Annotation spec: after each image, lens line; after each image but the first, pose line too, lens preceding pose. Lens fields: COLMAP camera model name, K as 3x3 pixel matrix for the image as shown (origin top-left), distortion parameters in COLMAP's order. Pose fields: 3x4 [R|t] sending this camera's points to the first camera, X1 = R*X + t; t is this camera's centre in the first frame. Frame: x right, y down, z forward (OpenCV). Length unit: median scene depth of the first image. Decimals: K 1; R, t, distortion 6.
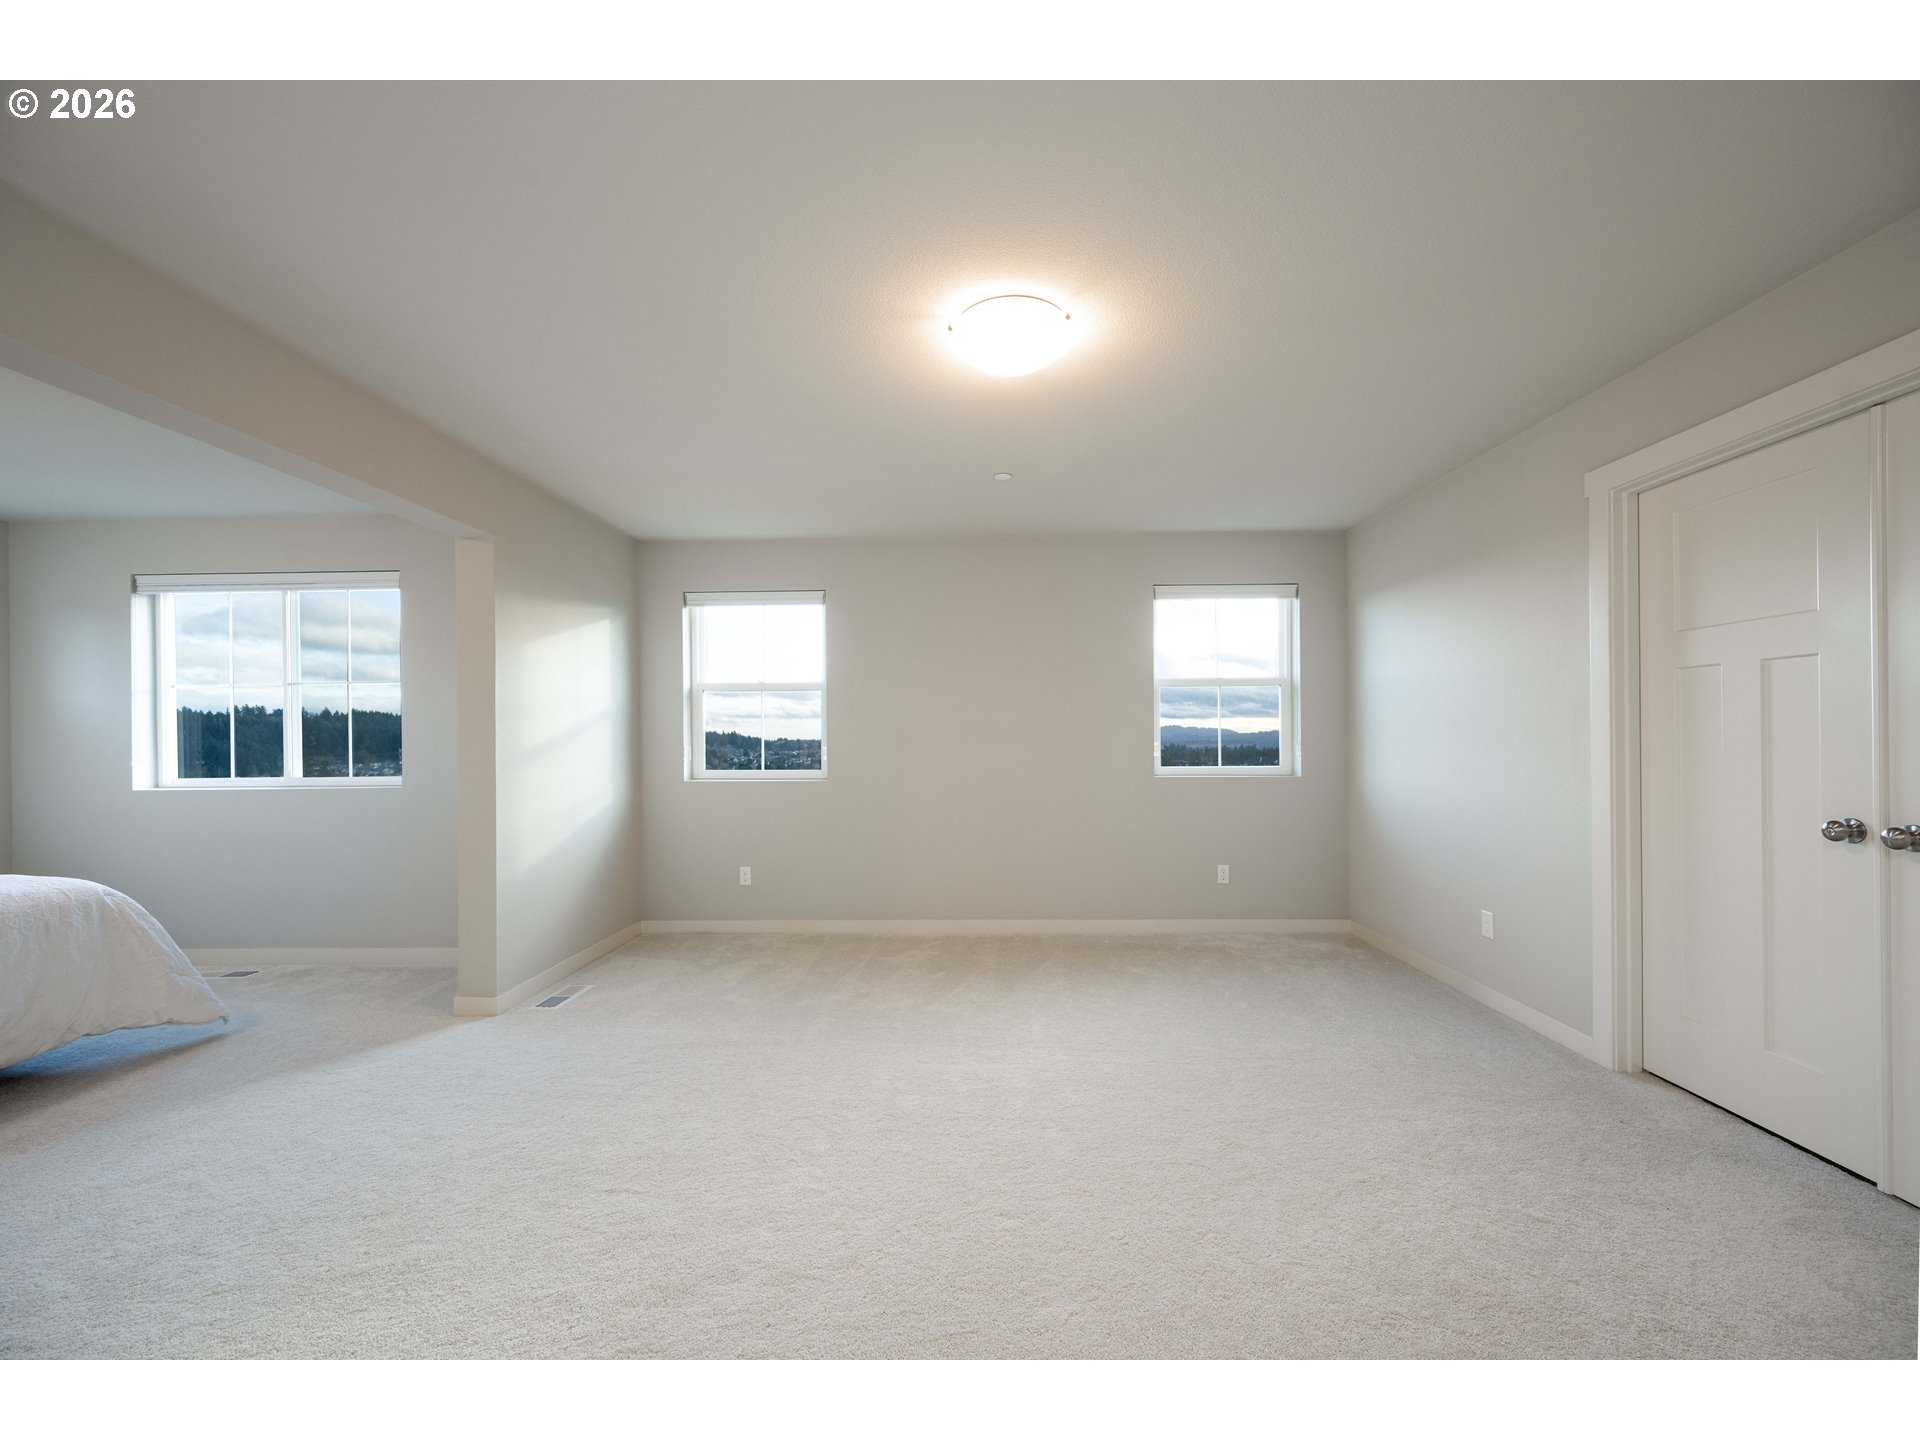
lens RADIAL K [[751.8, 0, 963.7], [0, 751.8, 723.7], [0, 0, 1]] dist [-0.003239, -0.000446]
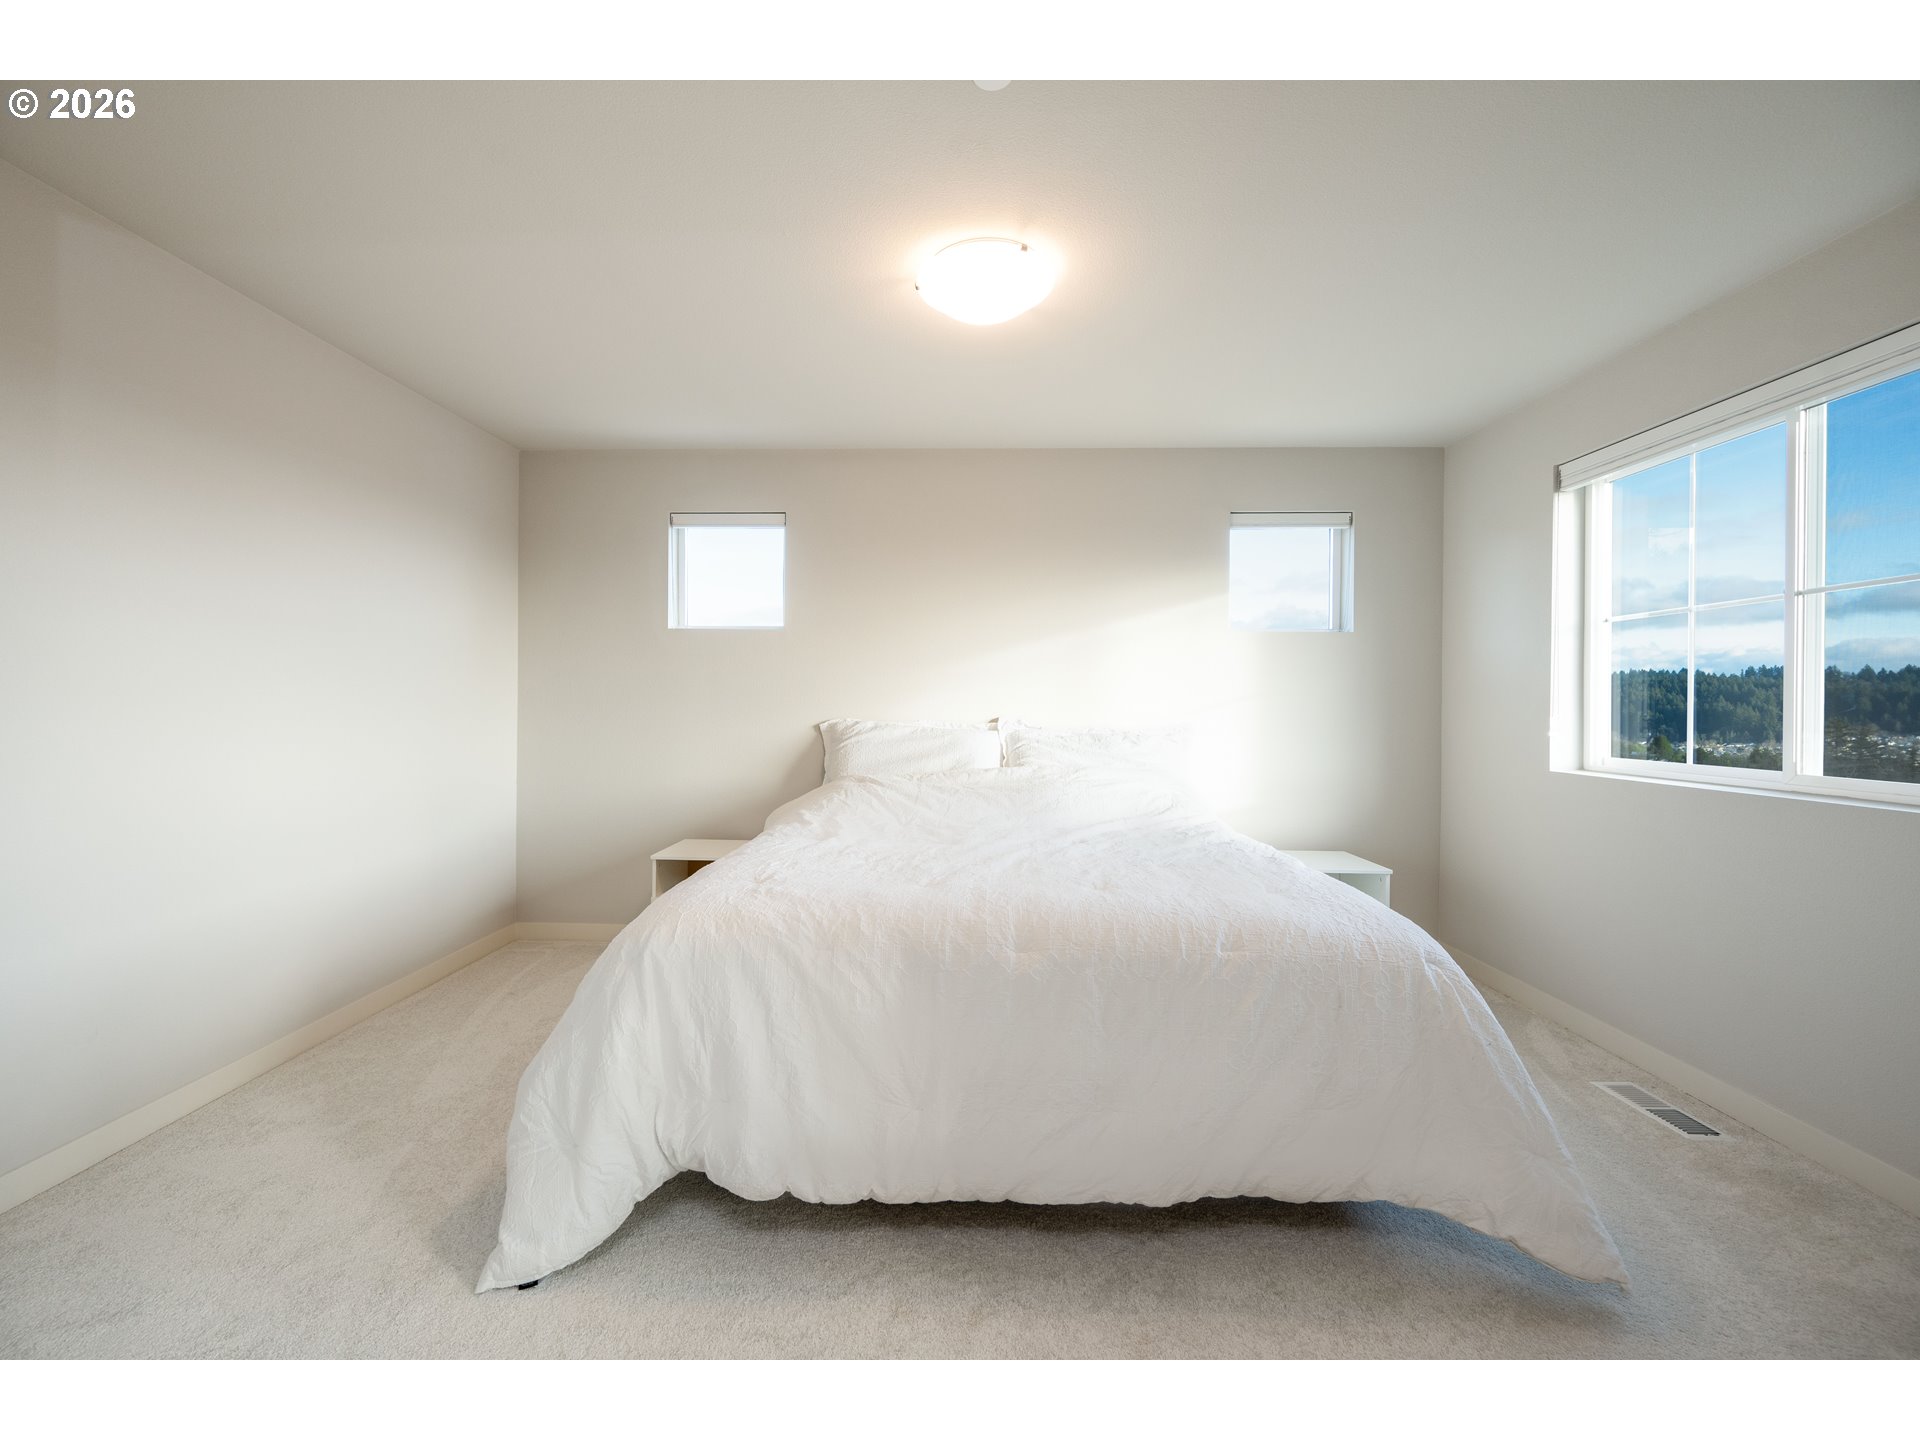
lens RADIAL K [[751.8, 0, 963.7], [0, 751.8, 723.7], [0, 0, 1]] dist [-0.003239, -0.000446]
pose [[-0.012119, 0.034906, -0.999317, -0.384922], [0.013035, 0.999311, 0.034748, 0.011725], [0.999842, -0.012605, -0.012566, 0.441811]]
